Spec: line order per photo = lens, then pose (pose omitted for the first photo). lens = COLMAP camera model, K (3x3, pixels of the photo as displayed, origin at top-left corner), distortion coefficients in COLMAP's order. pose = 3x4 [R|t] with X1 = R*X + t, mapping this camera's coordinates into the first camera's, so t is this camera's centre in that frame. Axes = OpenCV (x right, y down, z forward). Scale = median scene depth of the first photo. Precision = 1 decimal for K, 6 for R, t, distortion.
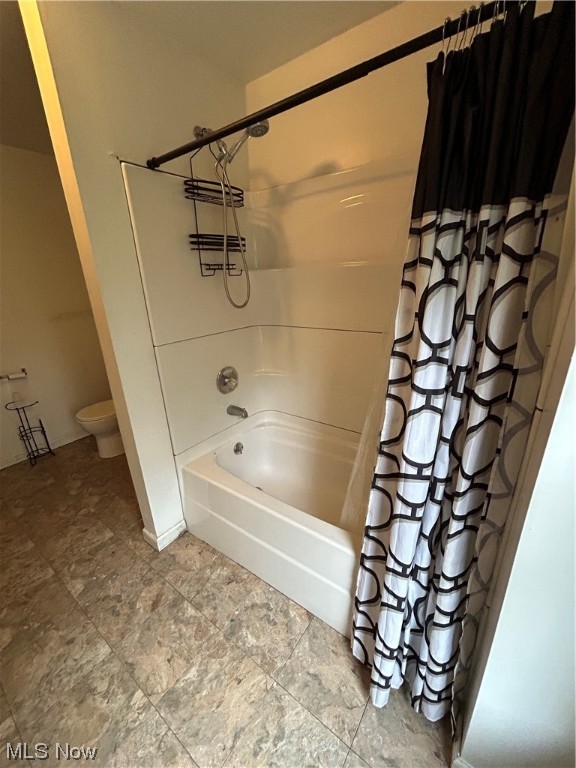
lens RADIAL K [[309.5, 0, 287.6], [0, 309.5, 383.7], [0, 0, 1]] dist [0.002247, 0.001258]
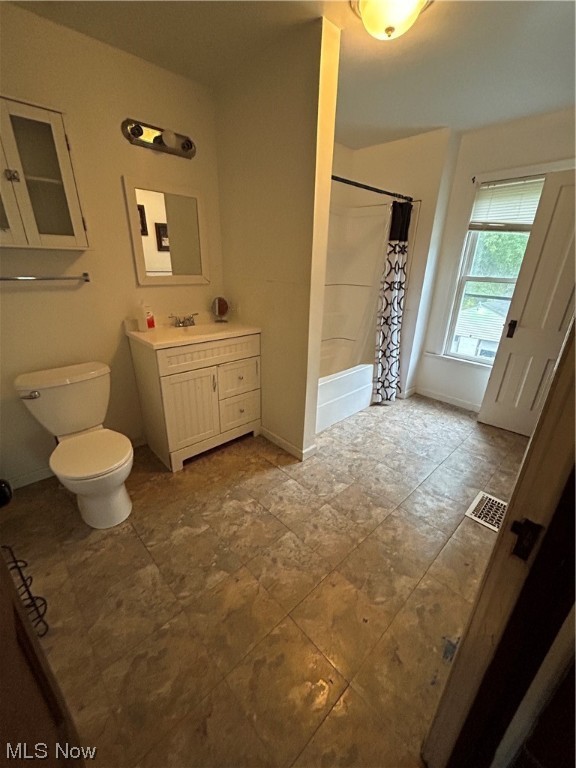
lens RADIAL K [[309.5, 0, 287.9], [0, 309.5, 384.1], [0, 0, 1]] dist [0.002247, 0.001258]
pose [[0.177442, -0.324359, 0.929142, -1.916340], [0.301567, 0.916627, 0.262399, -0.159774], [-0.936788, 0.233638, 0.260464, 0.823668]]
